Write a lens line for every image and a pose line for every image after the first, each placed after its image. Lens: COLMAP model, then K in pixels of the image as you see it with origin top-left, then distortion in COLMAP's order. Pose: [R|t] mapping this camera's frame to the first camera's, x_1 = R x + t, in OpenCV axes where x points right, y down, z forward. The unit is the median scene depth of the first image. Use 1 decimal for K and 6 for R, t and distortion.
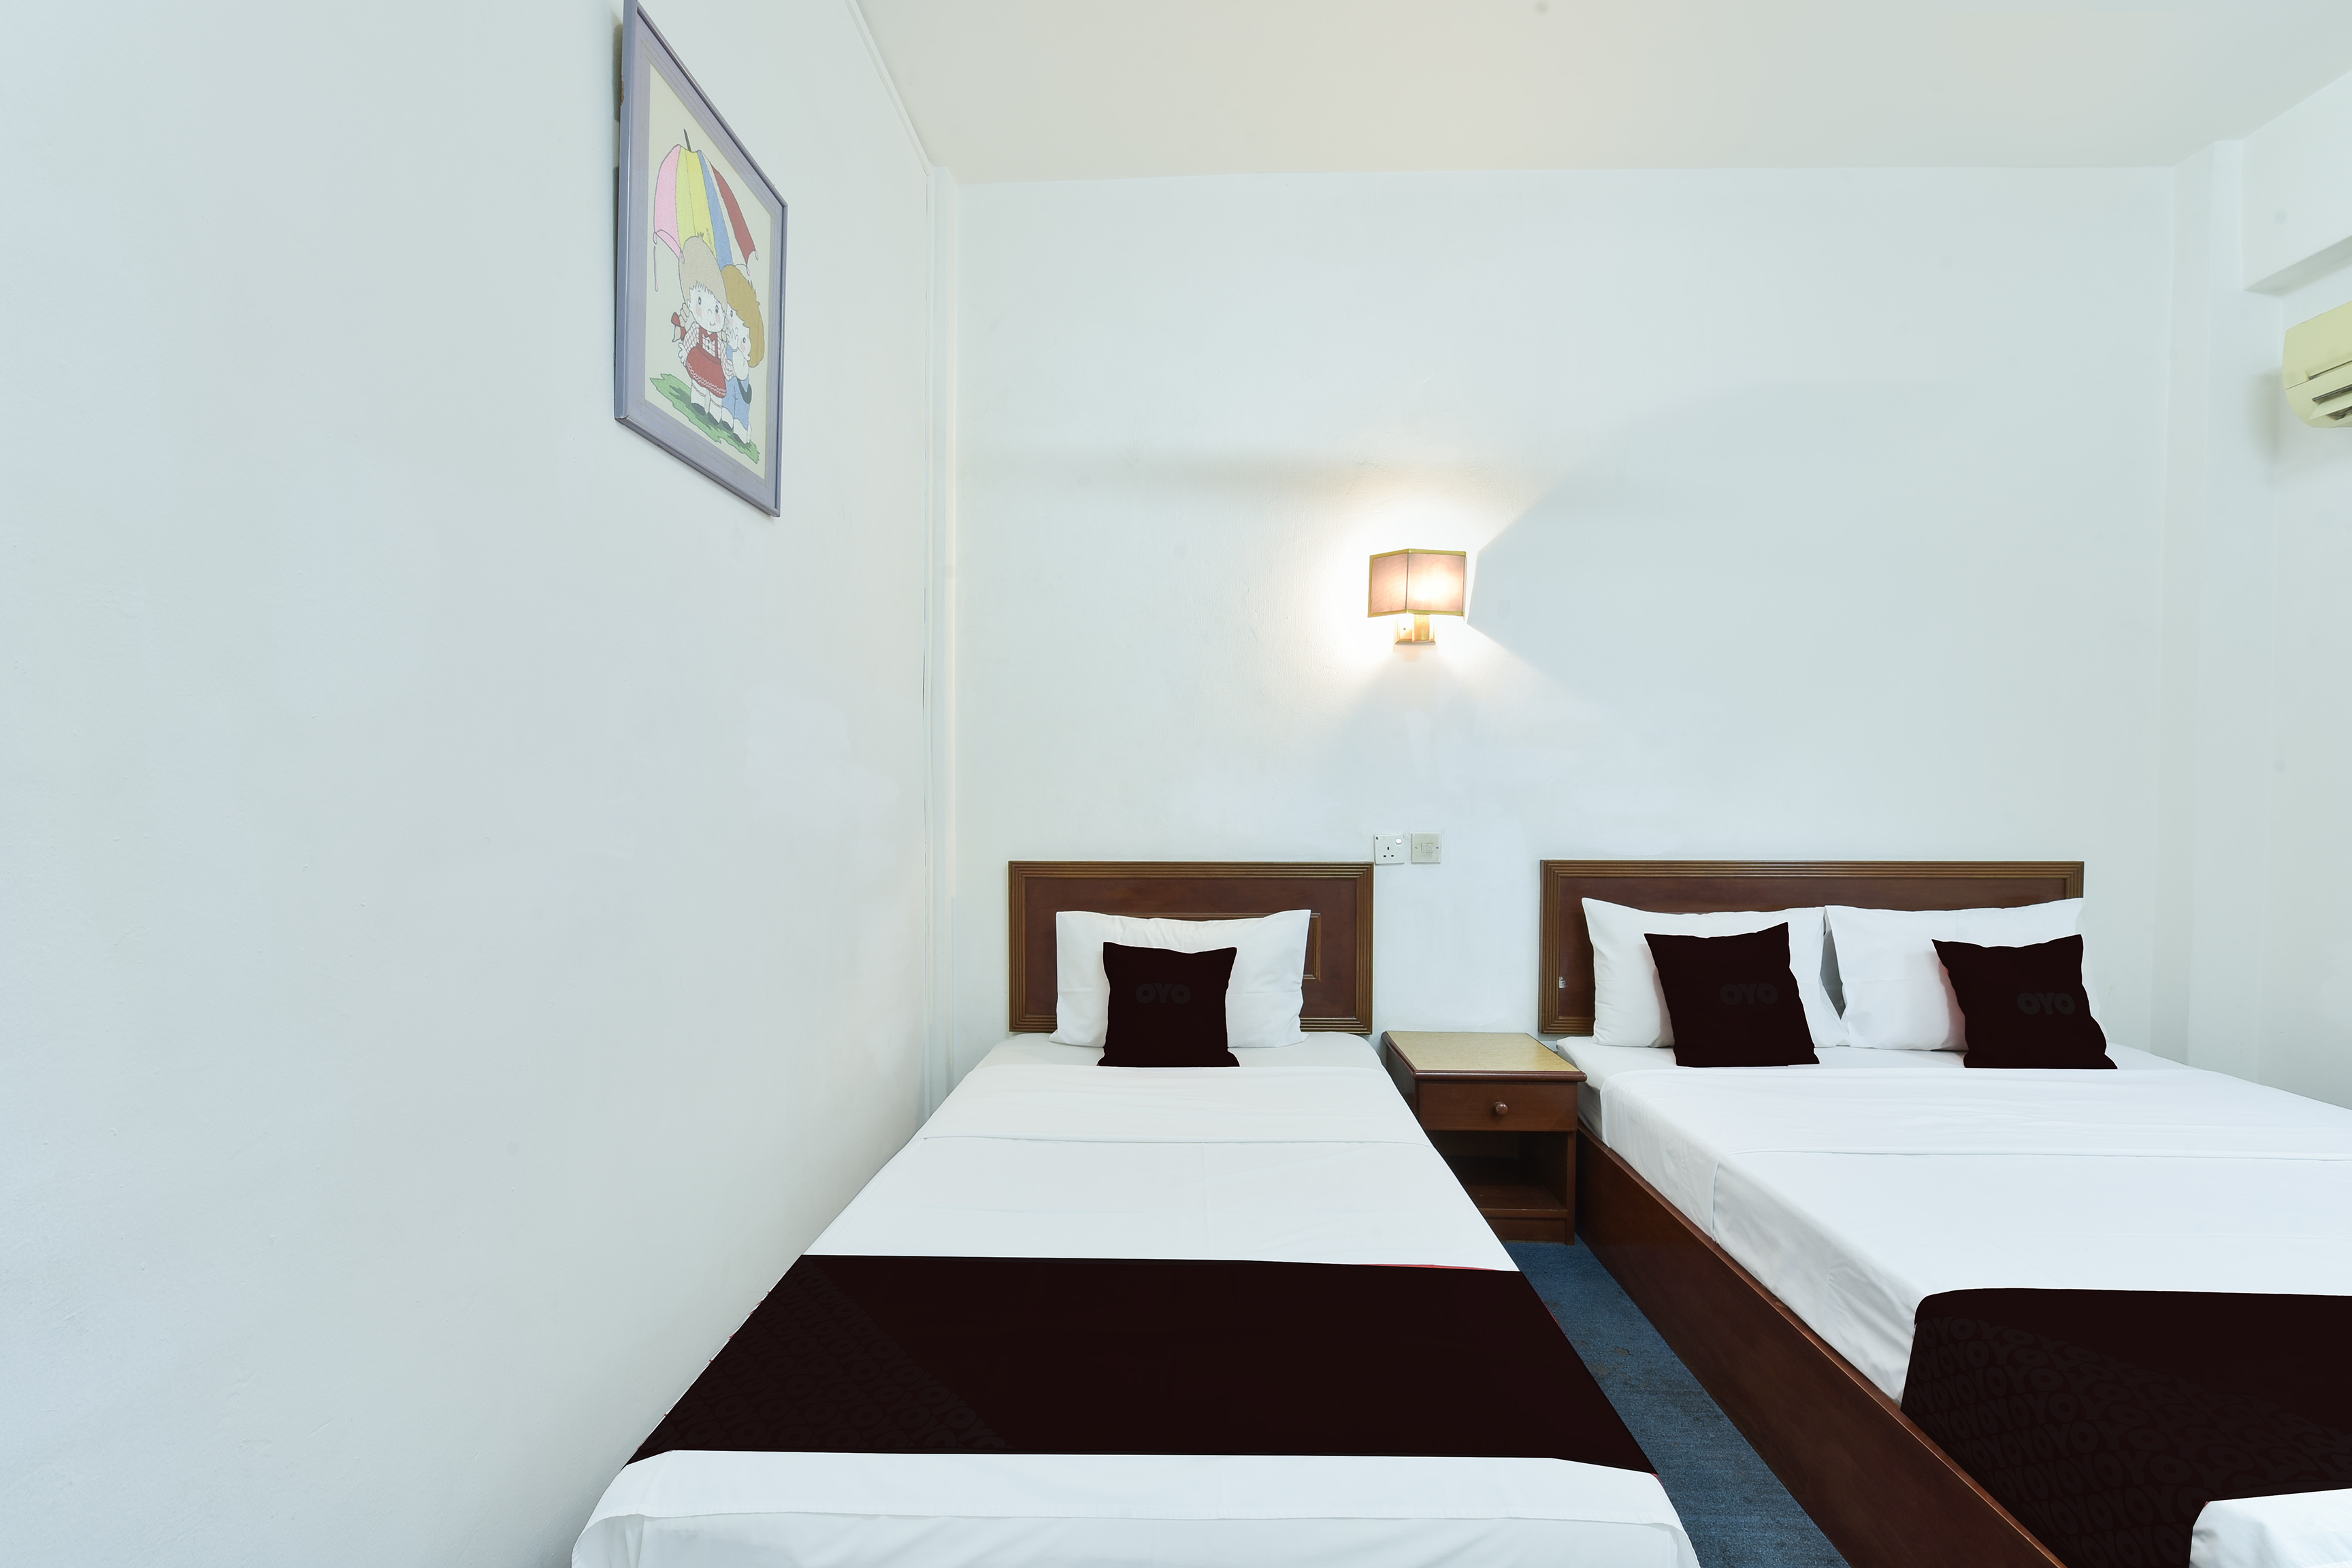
lens RADIAL K [[946.3, 0, 1176.0], [0, 946.3, 821.9], [0, 0, 1]] dist [-0.010265, 0.000275]
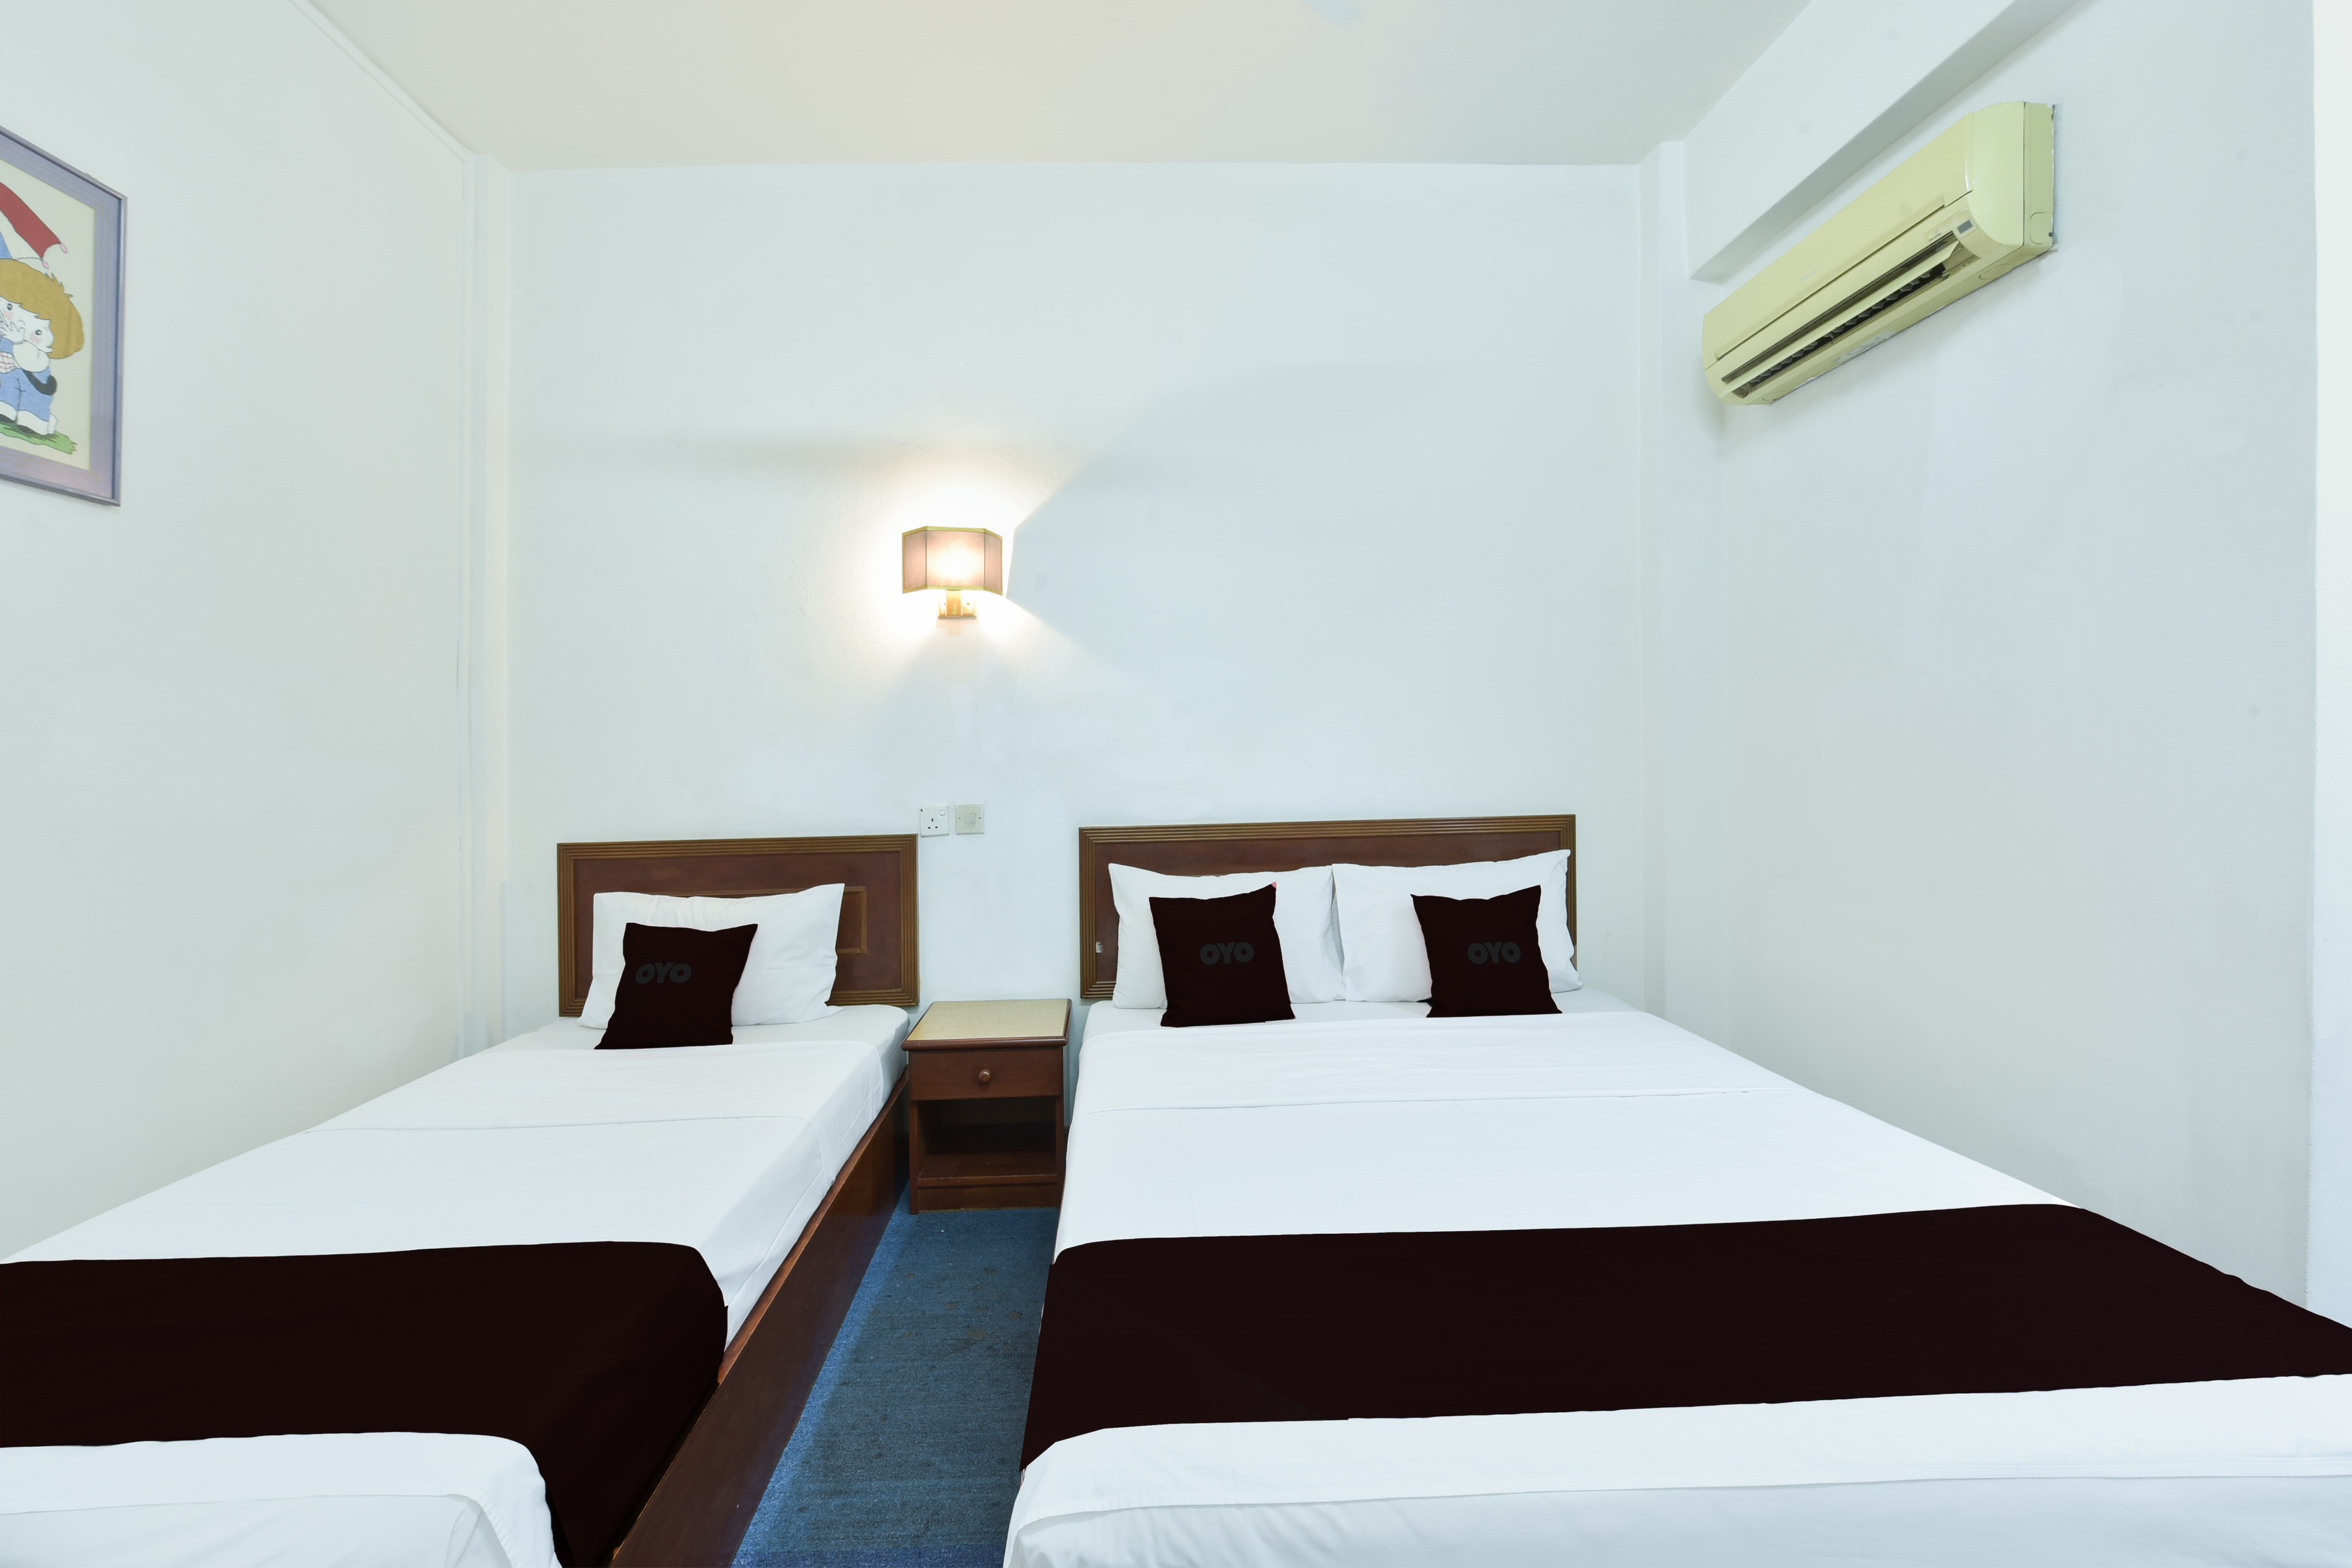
lens RADIAL K [[946.3, 0, 1174.9], [0, 946.3, 762.1], [0, 0, 1]] dist [-0.010265, 0.000275]
pose [[0.997792, -0.024771, 0.061621, 0.441709], [0.026594, 0.999227, -0.028950, 0.002354], [-0.060856, 0.030524, 0.997680, -0.027889]]
